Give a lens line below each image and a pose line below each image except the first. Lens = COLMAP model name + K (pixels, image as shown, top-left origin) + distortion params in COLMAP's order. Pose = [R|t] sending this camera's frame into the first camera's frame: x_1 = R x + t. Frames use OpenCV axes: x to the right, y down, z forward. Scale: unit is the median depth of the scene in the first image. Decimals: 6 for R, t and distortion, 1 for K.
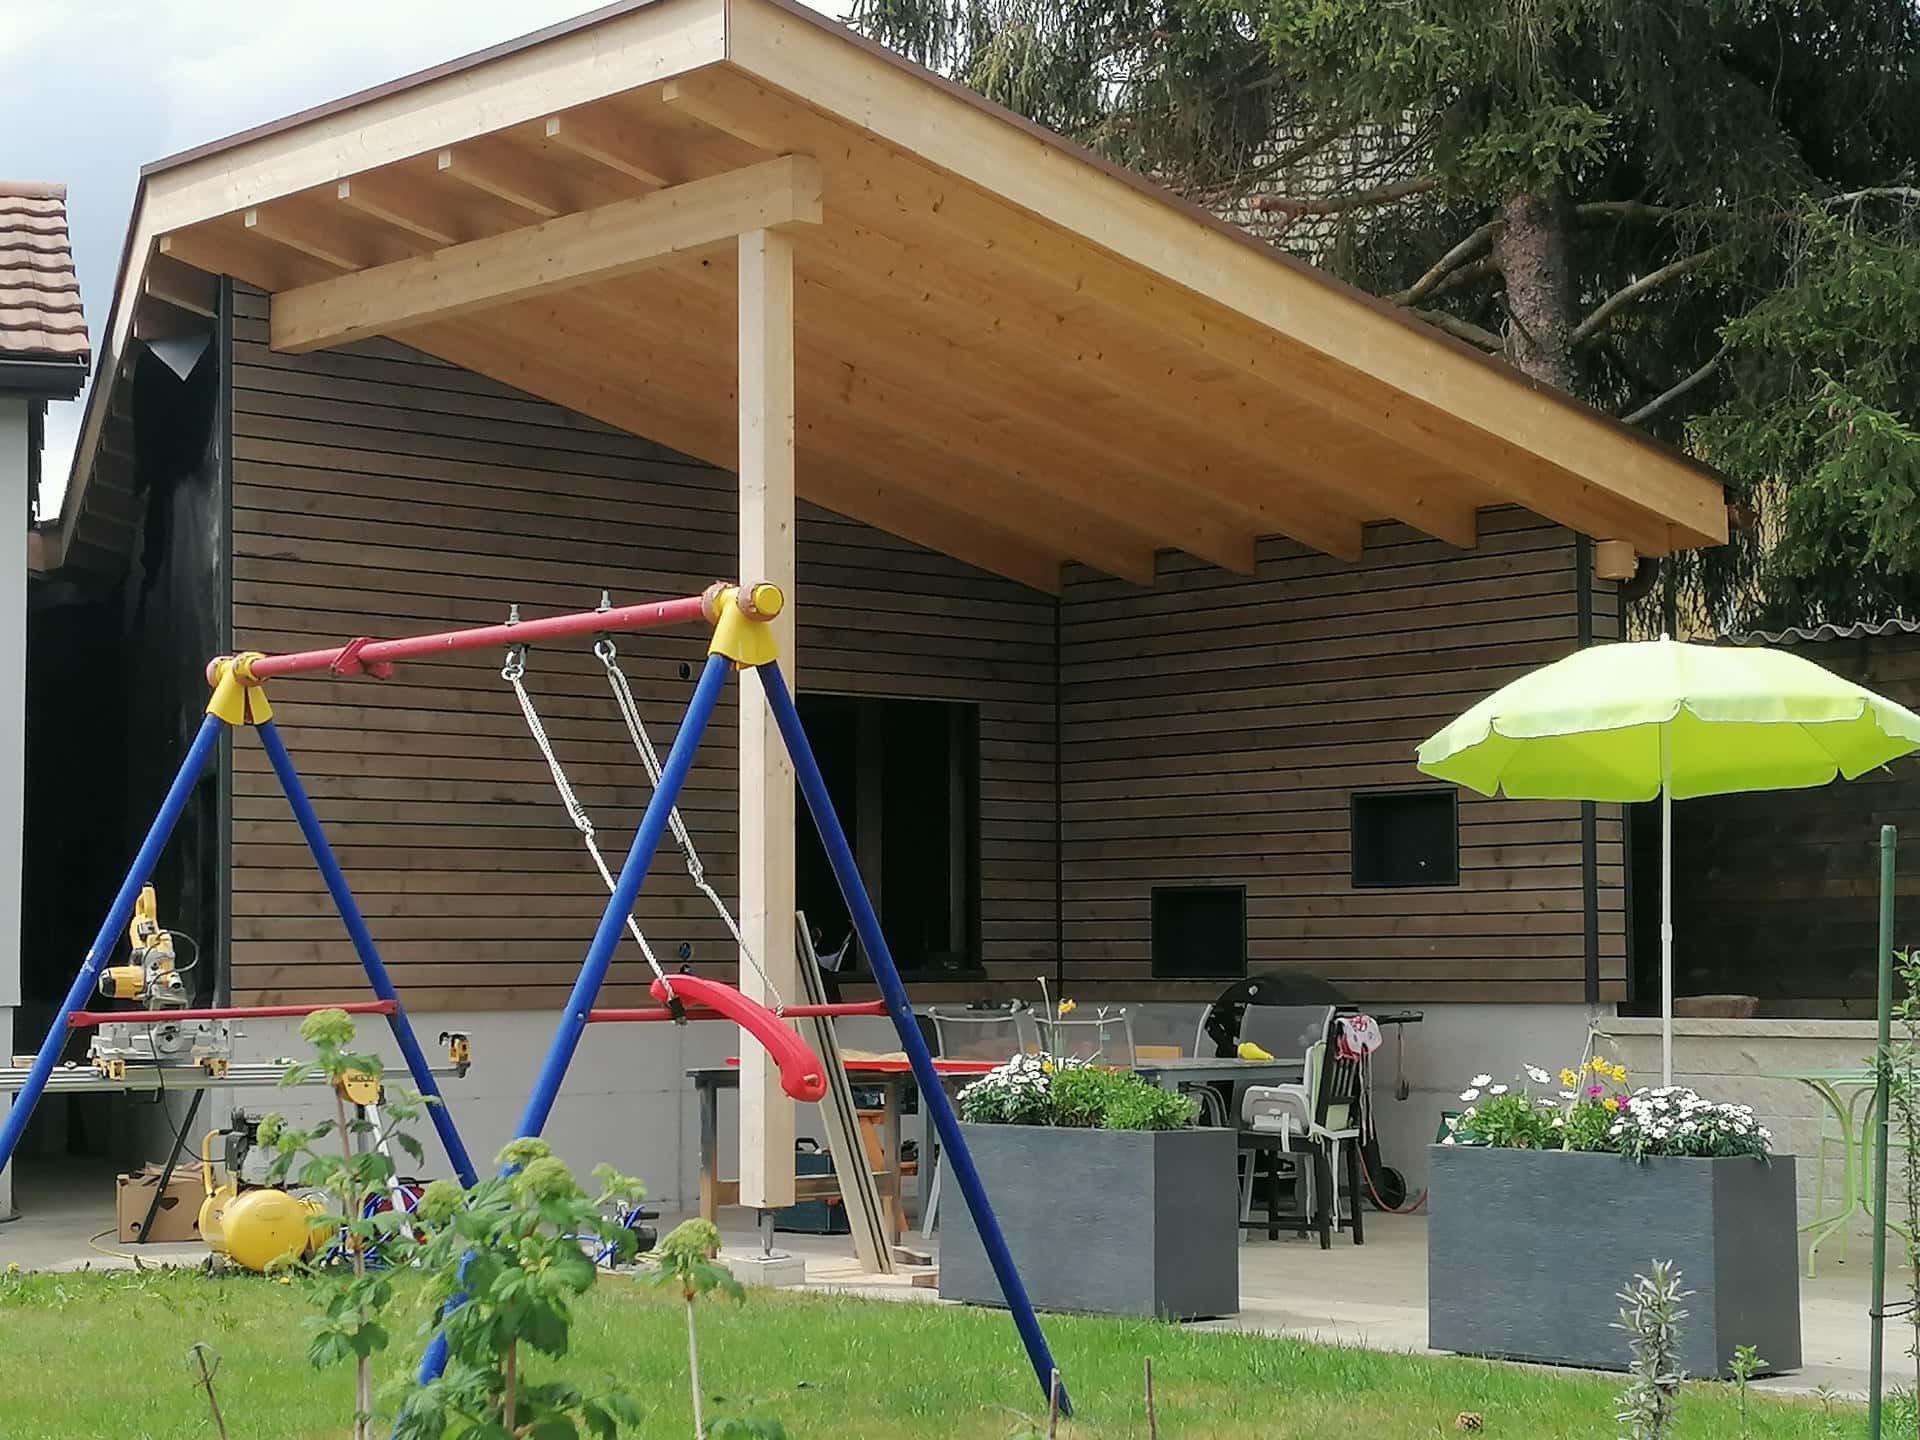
lens RADIAL K [[3598.3, 0, 958.9], [0, 3598.3, 715.6], [0, 0, 1]] dist [0.027526, 0.000000]
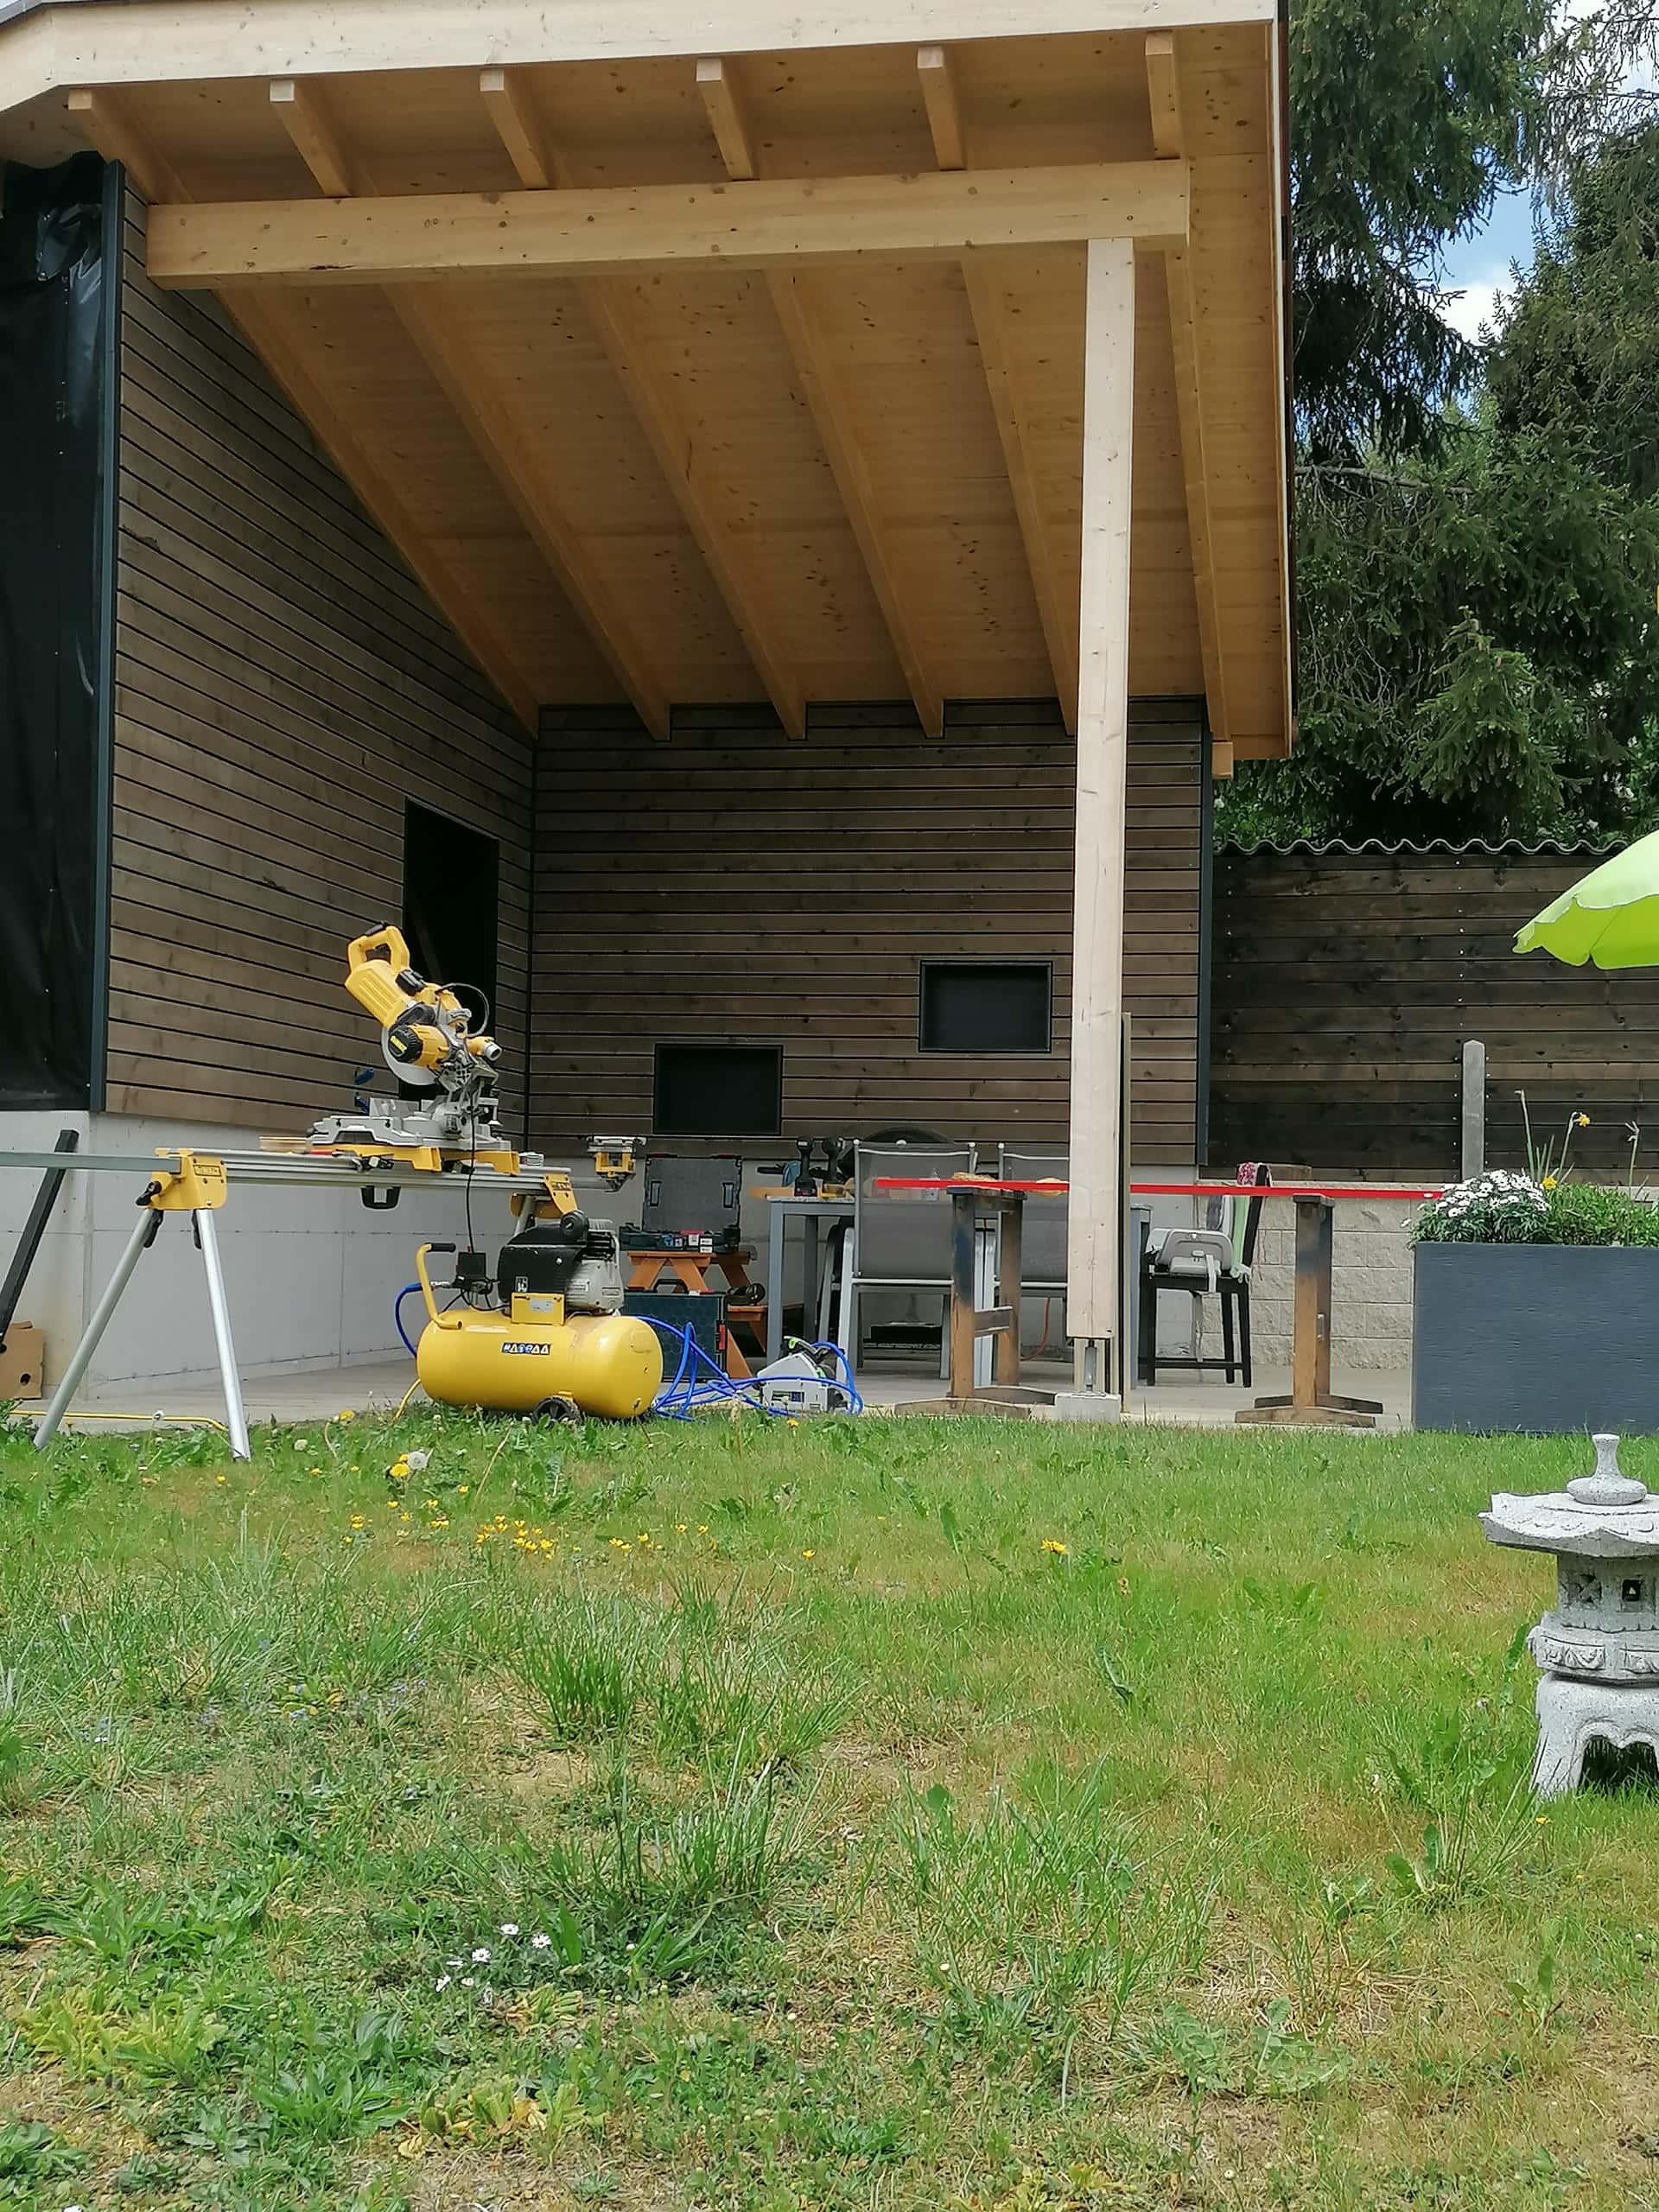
lens RADIAL K [[2846.0, 0, 830.4], [0, 2846.0, 1111.2], [0, 0, 1]] dist [0.085304, 0.000000]
pose [[0.778217, 0.047298, 0.626212, -0.415829], [-0.065710, 0.997819, 0.006295, 0.060517], [-0.624548, -0.046047, 0.779627, 0.371084]]
